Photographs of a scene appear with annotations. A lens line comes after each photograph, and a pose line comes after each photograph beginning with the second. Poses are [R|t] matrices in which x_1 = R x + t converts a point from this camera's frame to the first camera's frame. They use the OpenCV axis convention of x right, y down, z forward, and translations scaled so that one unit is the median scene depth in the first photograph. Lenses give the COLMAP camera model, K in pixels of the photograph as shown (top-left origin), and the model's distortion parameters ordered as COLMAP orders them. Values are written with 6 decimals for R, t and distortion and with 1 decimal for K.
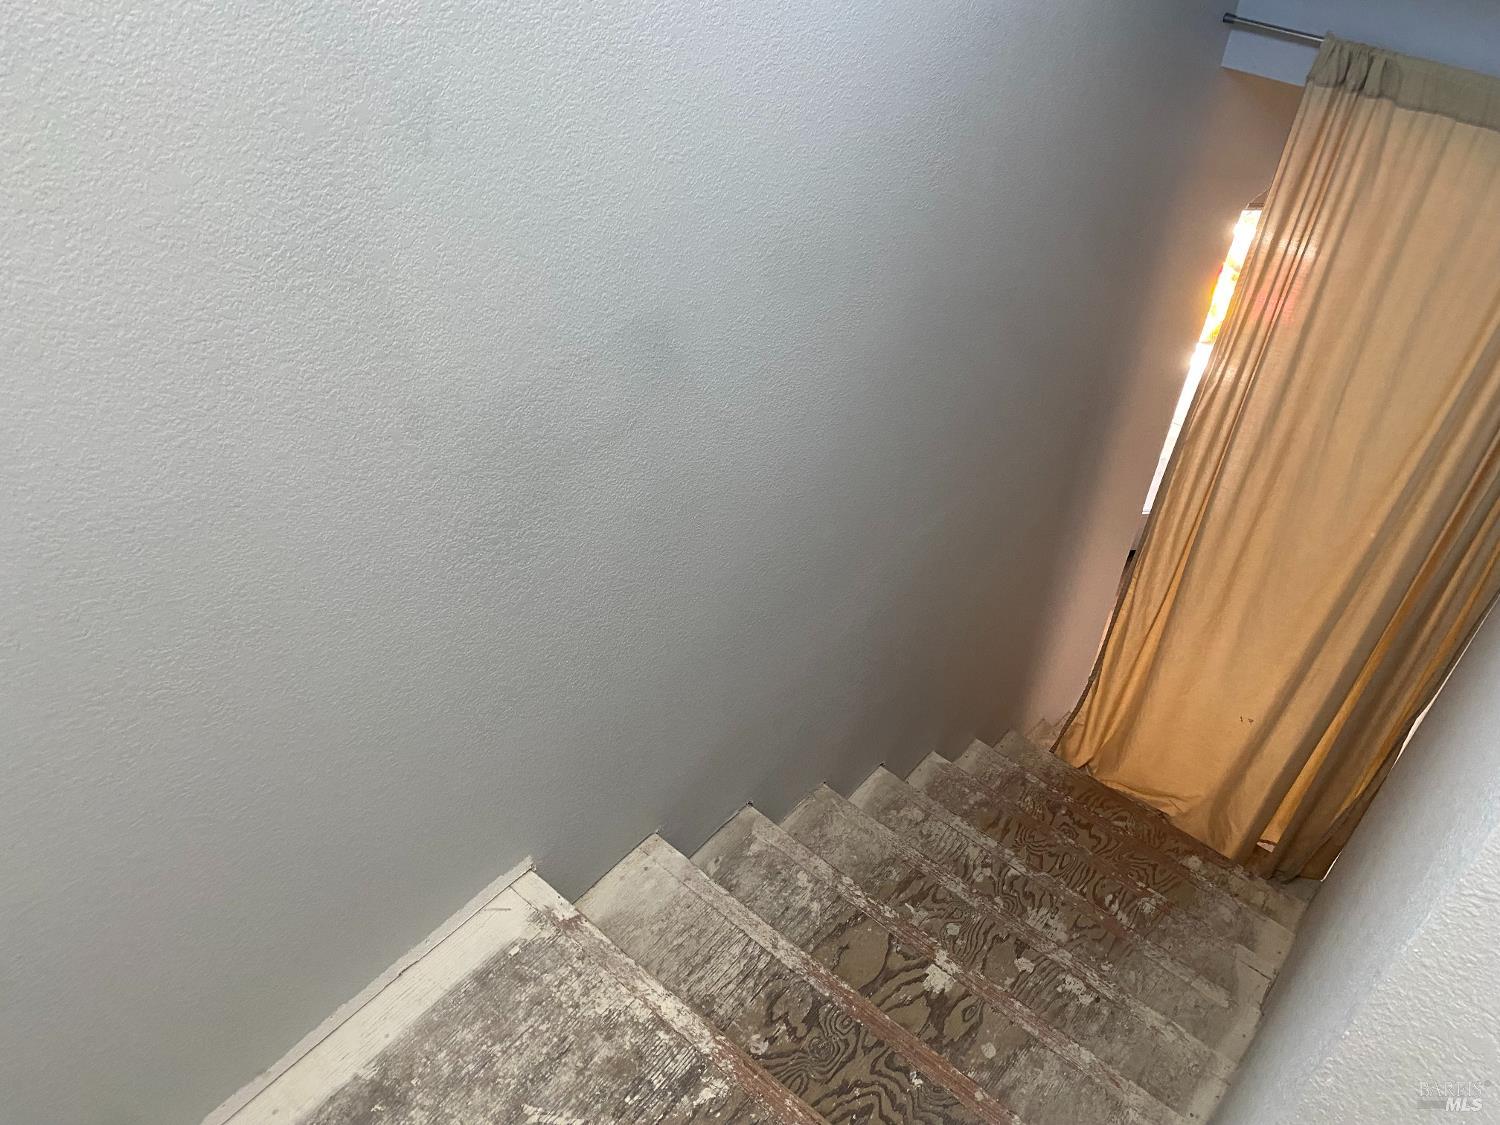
lens RADIAL K [[1120.4, 0, 750.0], [0, 1120.4, 562.5], [0, 0, 1]] dist [-0.002077, -0.003146]
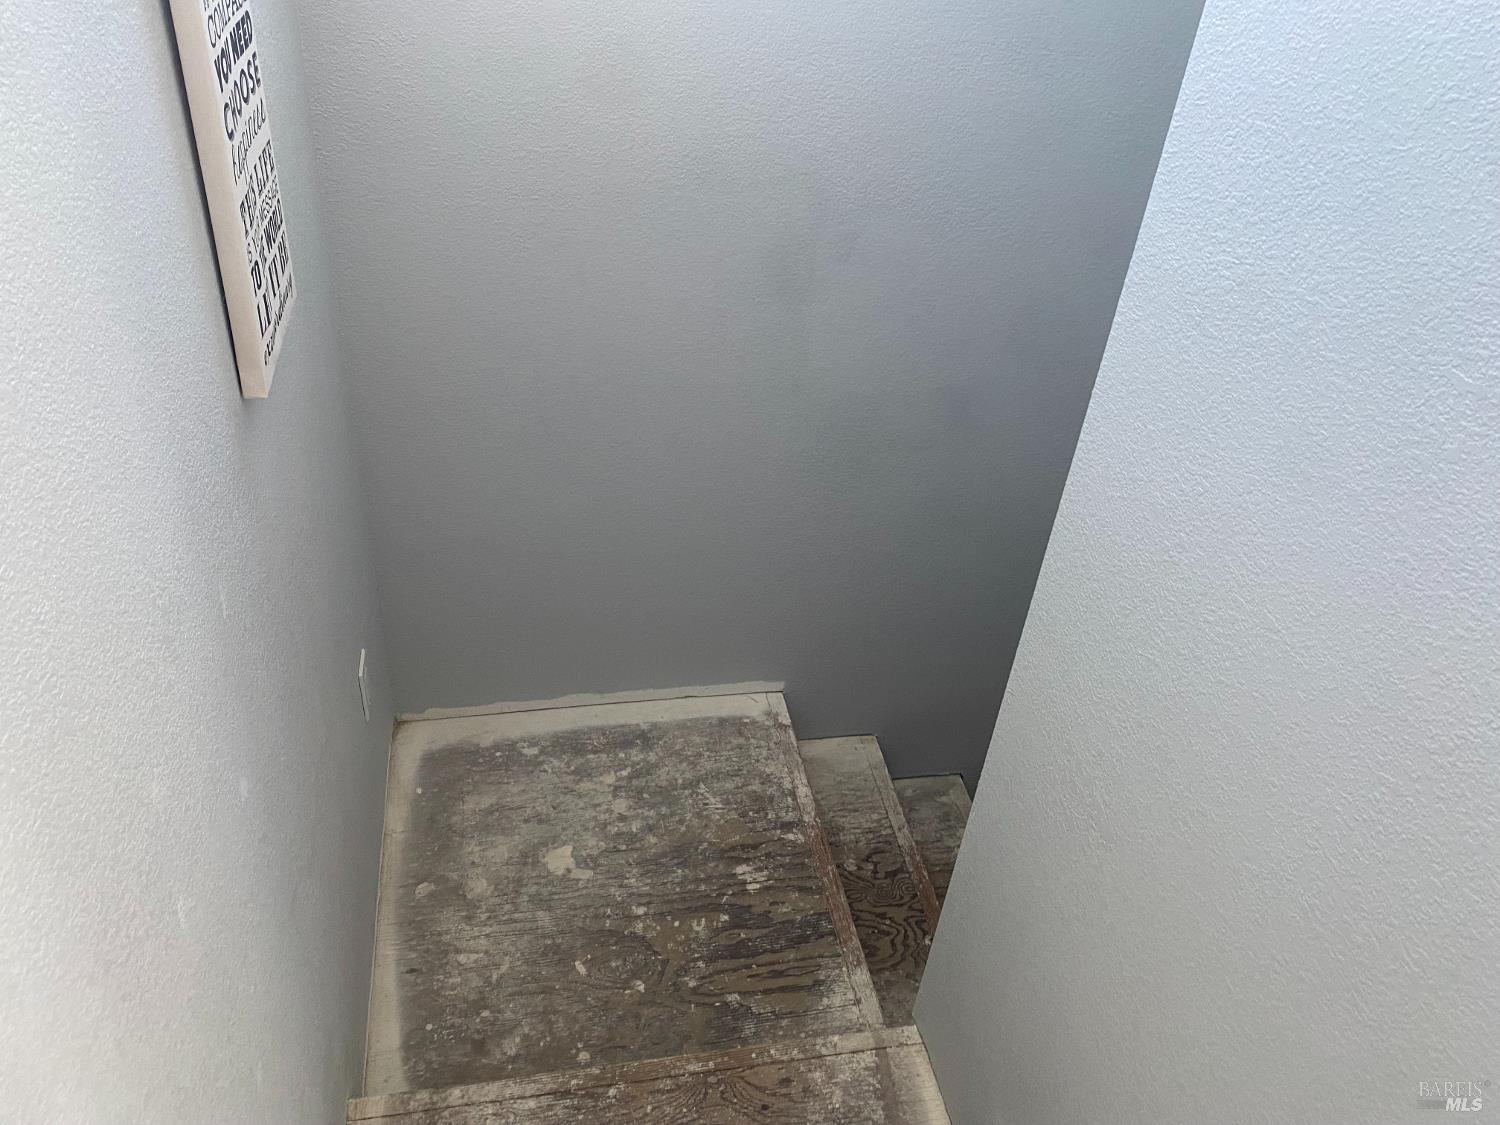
lens RADIAL K [[1120.4, 0, 750.0], [0, 1120.4, 562.5], [0, 0, 1]] dist [-0.002077, -0.003146]
pose [[0.774270, 0.386082, -0.501444, 0.540923], [-0.443283, 0.896364, 0.005681, 0.128262], [0.451670, 0.217883, 0.865171, -0.484875]]
